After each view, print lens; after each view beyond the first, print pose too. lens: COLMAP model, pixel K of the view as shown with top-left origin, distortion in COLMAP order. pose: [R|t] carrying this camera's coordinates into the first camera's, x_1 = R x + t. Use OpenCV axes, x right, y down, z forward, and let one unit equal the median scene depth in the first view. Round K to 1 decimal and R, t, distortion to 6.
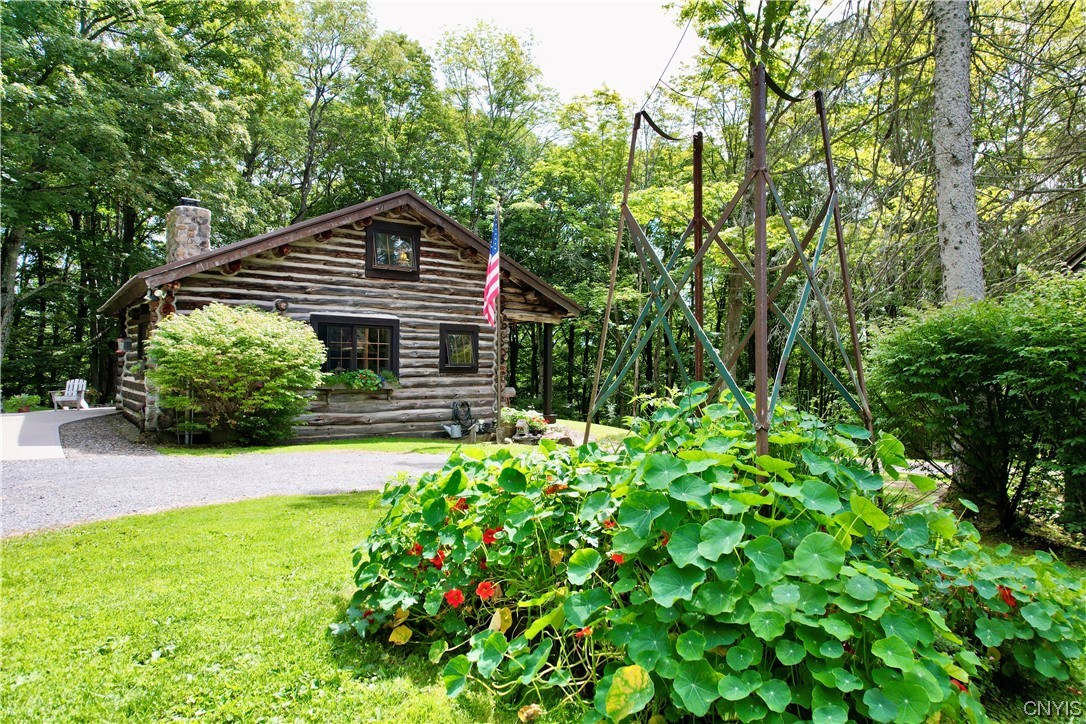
lens RADIAL K [[695.2, 0, 543.9], [0, 695.2, 364.6], [0, 0, 1]] dist [-0.060030, 0.027114]
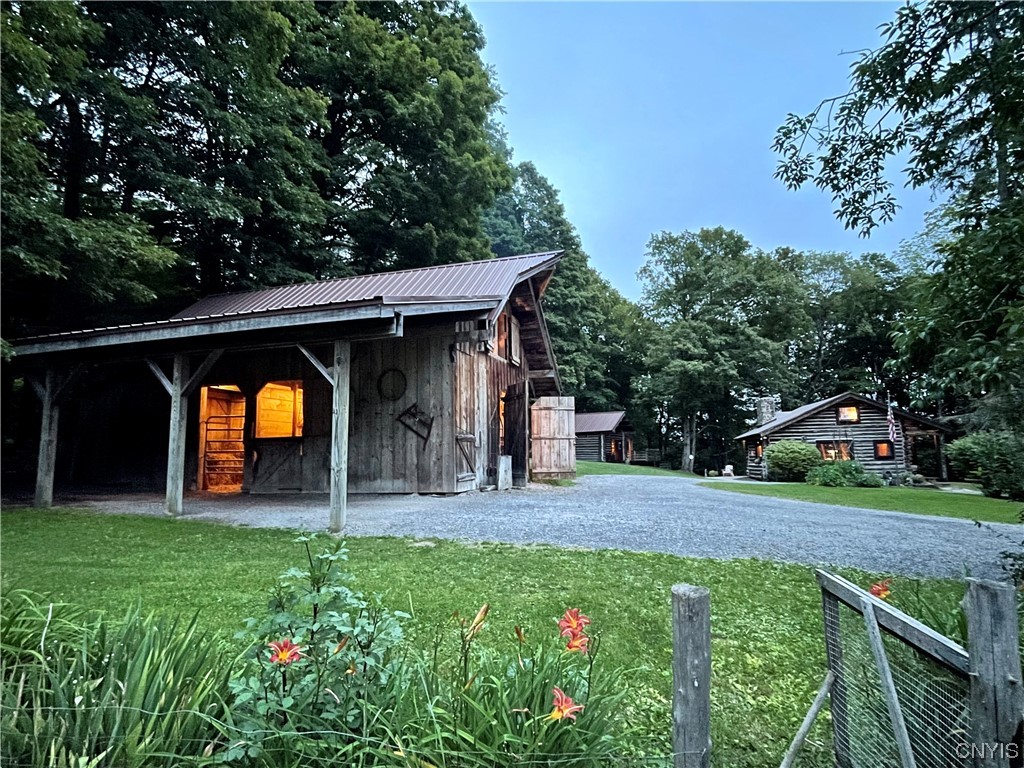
lens RADIAL K [[562.3, 0, 503.1], [0, 562.3, 393.4], [0, 0, 1]] dist [0.001089, -0.009508]
pose [[0.632542, -0.112660, -0.766289, 0.603052], [0.024512, 0.991781, -0.125578, -0.003254], [0.774138, 0.060650, 0.630105, -1.378159]]
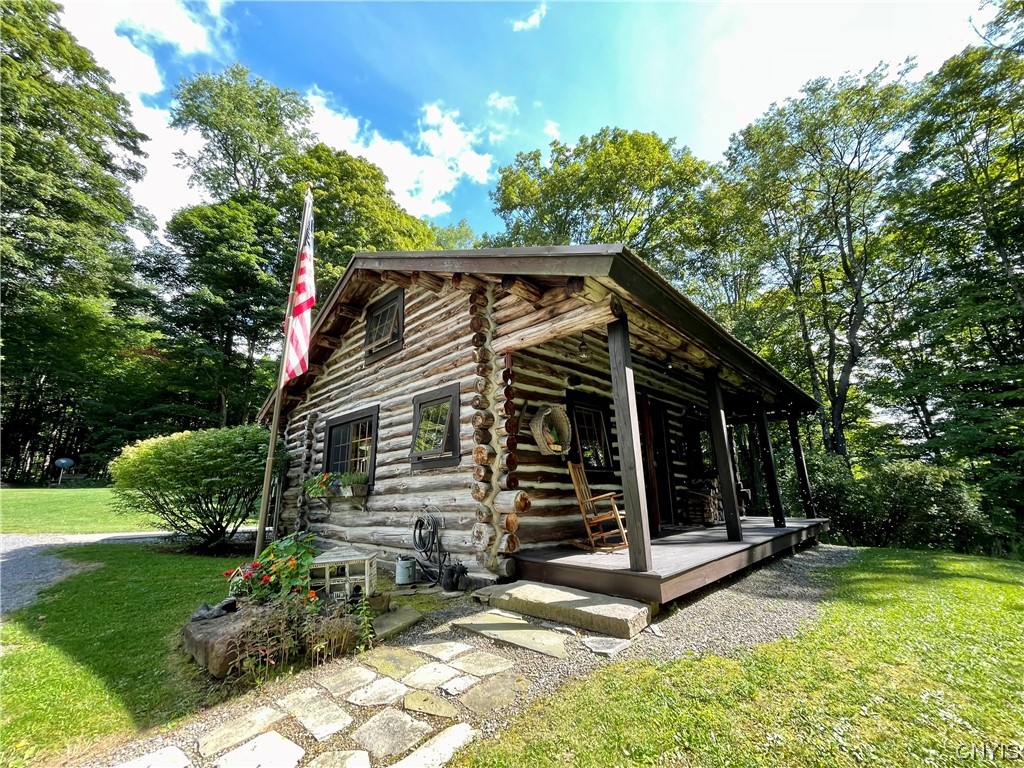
lens RADIAL K [[412.4, 0, 512.2], [0, 412.4, 394.4], [0, 0, 1]] dist [0.002607, 0.000753]
pose [[0.145799, -0.250593, -0.957050, 0.260237], [0.027351, 0.968039, -0.249304, 0.043585], [0.988936, 0.010172, 0.147993, 1.075607]]
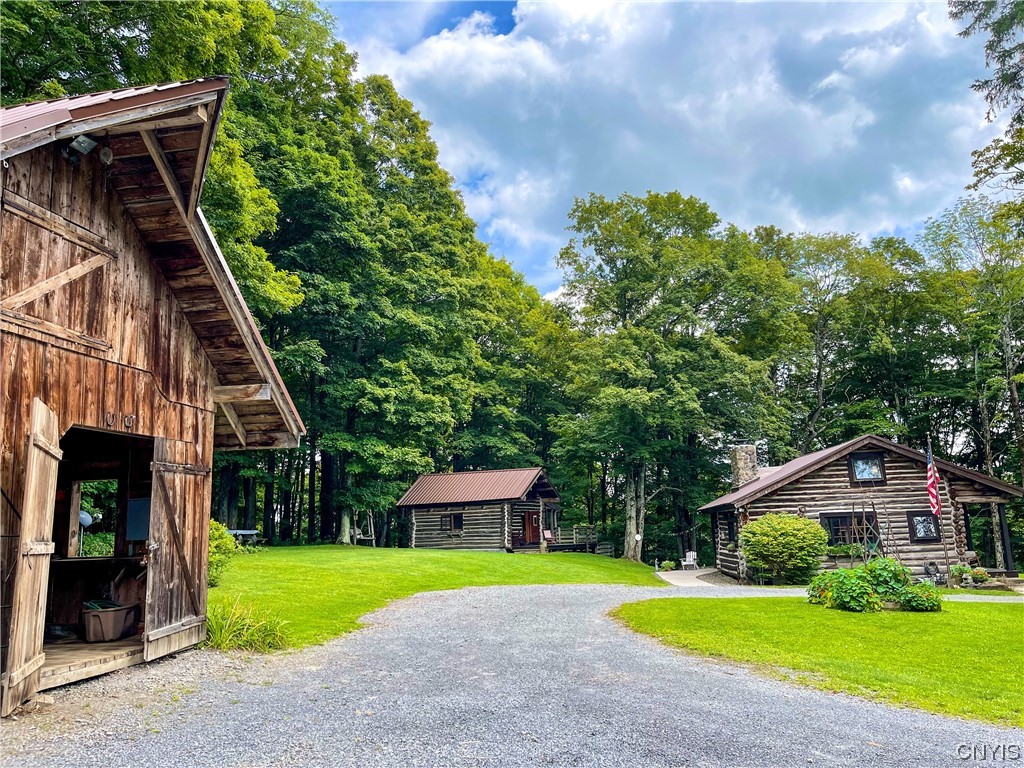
lens RADIAL K [[771.2, 0, 513.9], [0, 771.2, 393.8], [0, 0, 1]] dist [0.056380, -0.072509]
pose [[0.732186, -0.157947, -0.662538, 0.425198], [0.047678, 0.982239, -0.181474, -0.044106], [0.679434, 0.101284, 0.726712, -0.944110]]
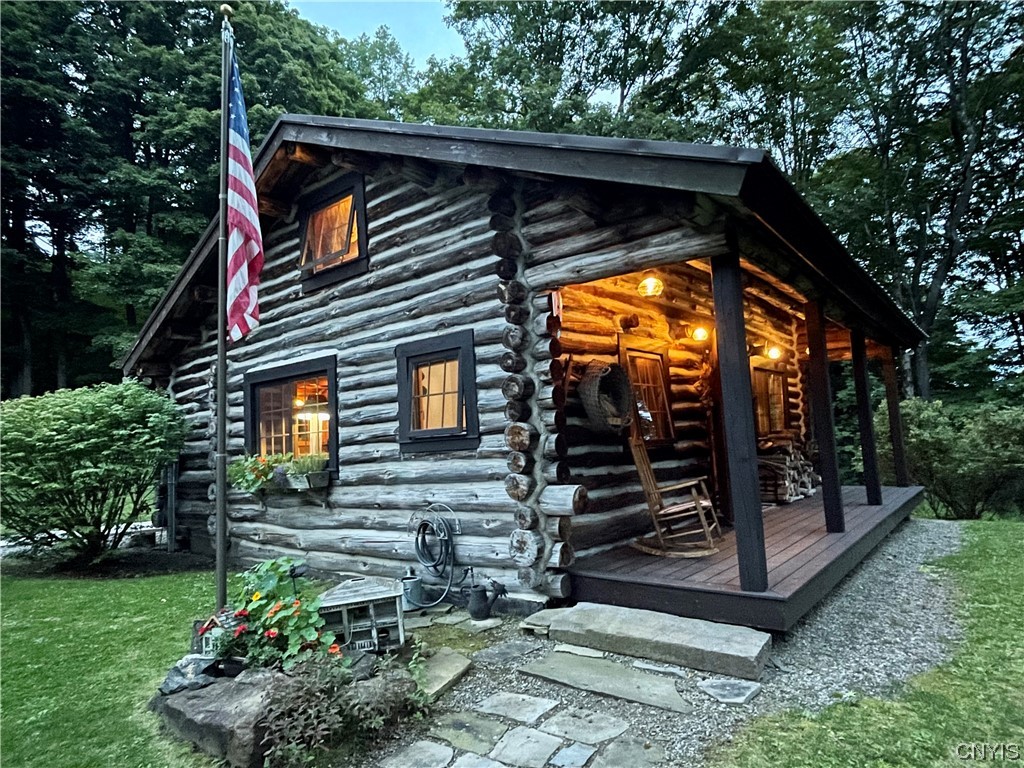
lens RADIAL K [[597.4, 0, 512.9], [0, 597.4, 395.1], [0, 0, 1]] dist [0.014504, -0.005867]
pose [[0.233029, -0.105370, -0.966744, 0.259694], [0.057666, 0.993860, -0.094426, 0.016211], [0.970758, -0.033744, 0.237675, 1.017867]]
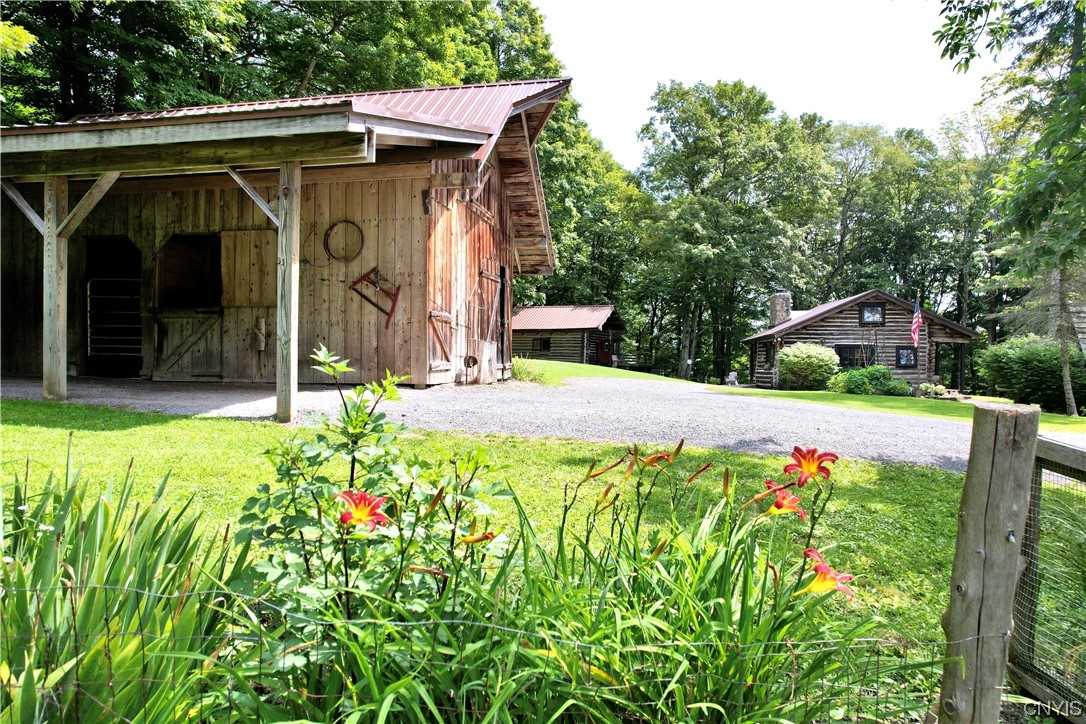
lens RADIAL K [[695.2, 0, 540.4], [0, 695.2, 368.2], [0, 0, 1]] dist [-0.060030, 0.027114]
pose [[0.722612, -0.001649, -0.691251, 0.554153], [0.000279, 0.999998, -0.002093, 0.017609], [0.691253, 0.001319, 0.722611, -1.385882]]
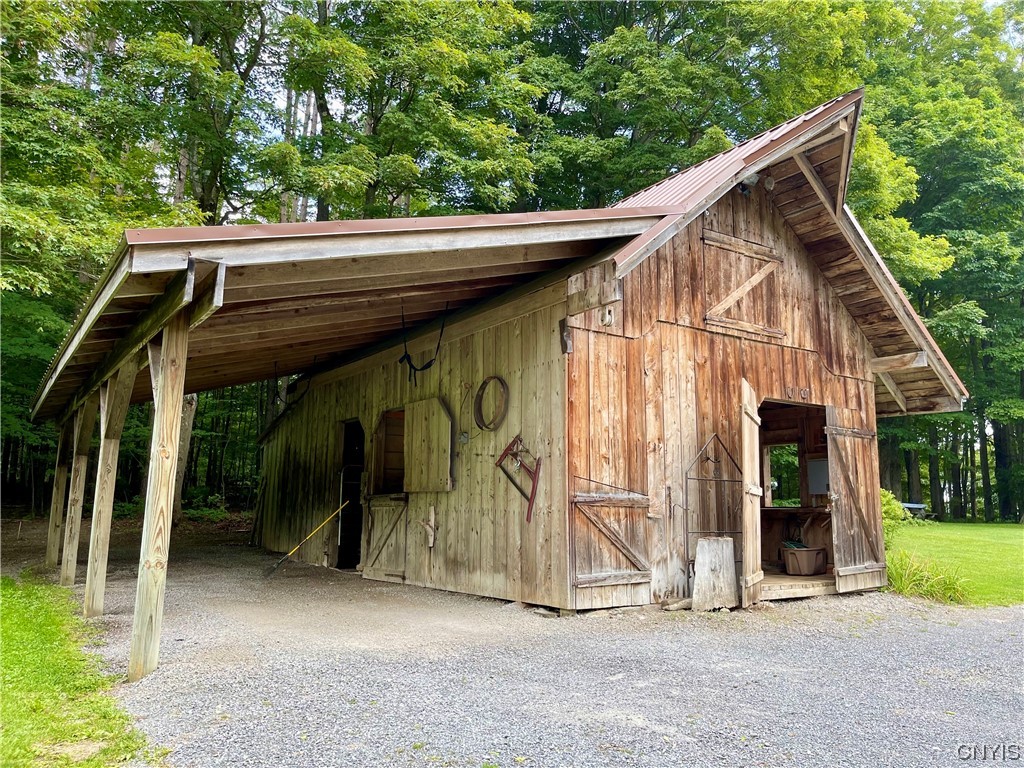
lens RADIAL K [[771.2, 0, 518.2], [0, 771.2, 383.5], [0, 0, 1]] dist [0.056380, -0.072509]
pose [[0.033934, -0.181802, -0.982750, 0.508029], [-0.010272, 0.983200, -0.182240, -0.021955], [0.999371, 0.016279, 0.031497, -0.994548]]
